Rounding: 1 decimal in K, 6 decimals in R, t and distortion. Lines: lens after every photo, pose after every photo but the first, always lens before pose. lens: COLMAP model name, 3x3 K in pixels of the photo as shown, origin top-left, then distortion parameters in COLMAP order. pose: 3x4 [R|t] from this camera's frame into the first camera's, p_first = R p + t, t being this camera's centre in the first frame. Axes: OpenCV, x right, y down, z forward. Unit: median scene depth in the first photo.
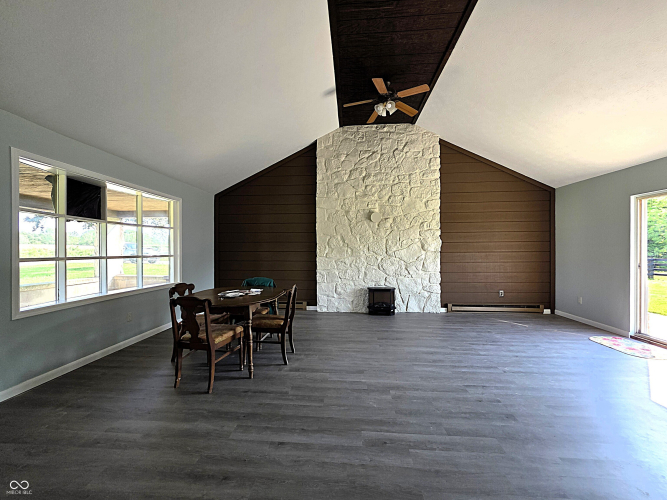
lens RADIAL K [[275.9, 0, 327.6], [0, 275.9, 248.7], [0, 0, 1]] dist [0.002196, 0.000142]
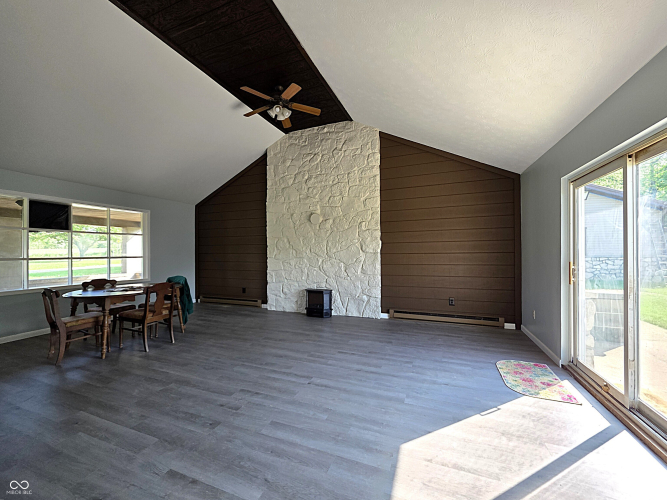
lens RADIAL K [[267.8, 0, 328.5], [0, 267.8, 249.1], [0, 0, 1]] dist [0.000878, 0.000002]
pose [[0.955235, -0.007354, -0.295757, 0.508059], [0.005964, 0.999967, -0.005602, 0.001657], [0.295789, 0.003587, 0.955247, 0.085367]]
